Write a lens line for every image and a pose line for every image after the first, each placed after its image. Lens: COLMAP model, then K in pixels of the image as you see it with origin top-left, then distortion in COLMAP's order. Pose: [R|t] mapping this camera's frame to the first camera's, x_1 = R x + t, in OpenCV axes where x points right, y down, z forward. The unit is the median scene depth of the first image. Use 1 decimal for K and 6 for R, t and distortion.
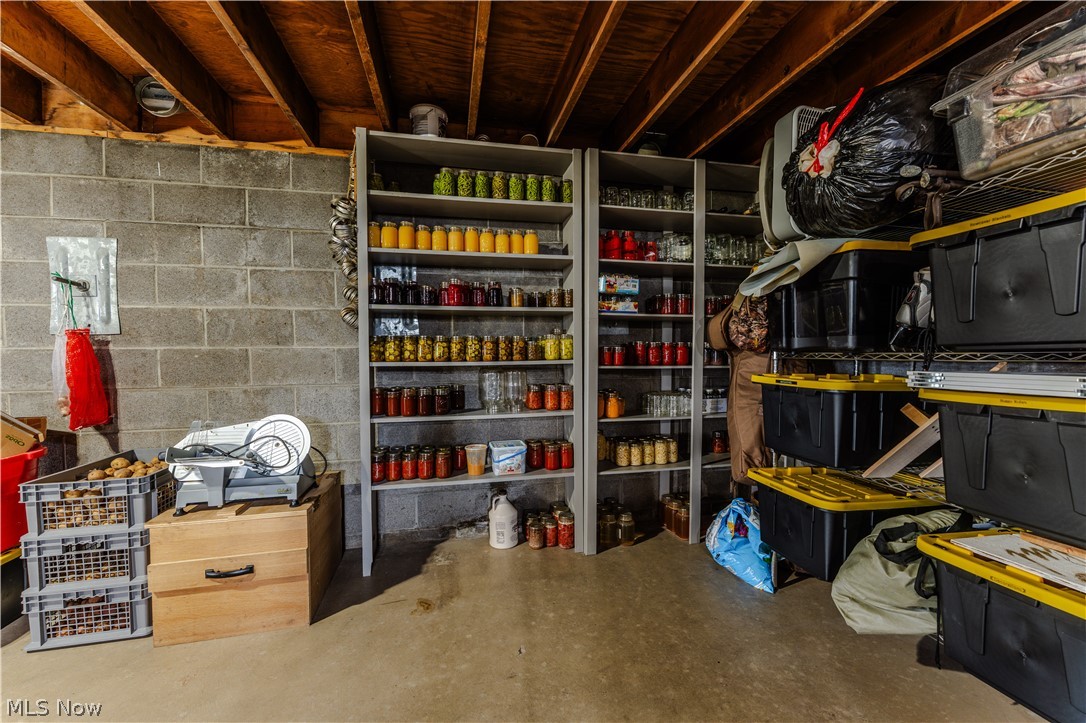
lens RADIAL K [[436.6, 0, 542.4], [0, 436.6, 361.8], [0, 0, 1]] dist [0.000425, -0.000462]
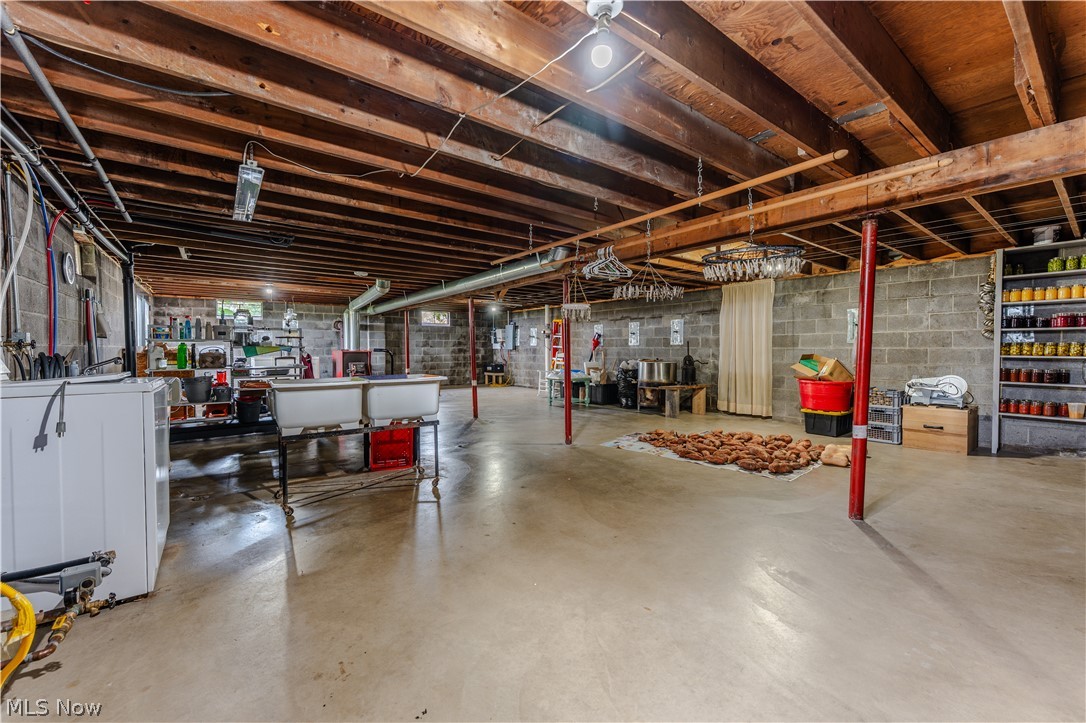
lens RADIAL K [[436.6, 0, 543.0], [0, 436.6, 358.1], [0, 0, 1]] dist [0.000425, -0.000462]
pose [[0.423891, 0.025578, -0.905352, 0.568273], [-0.027654, 0.999501, 0.015290, 0.041727], [0.905291, 0.018555, 0.424387, -1.857785]]
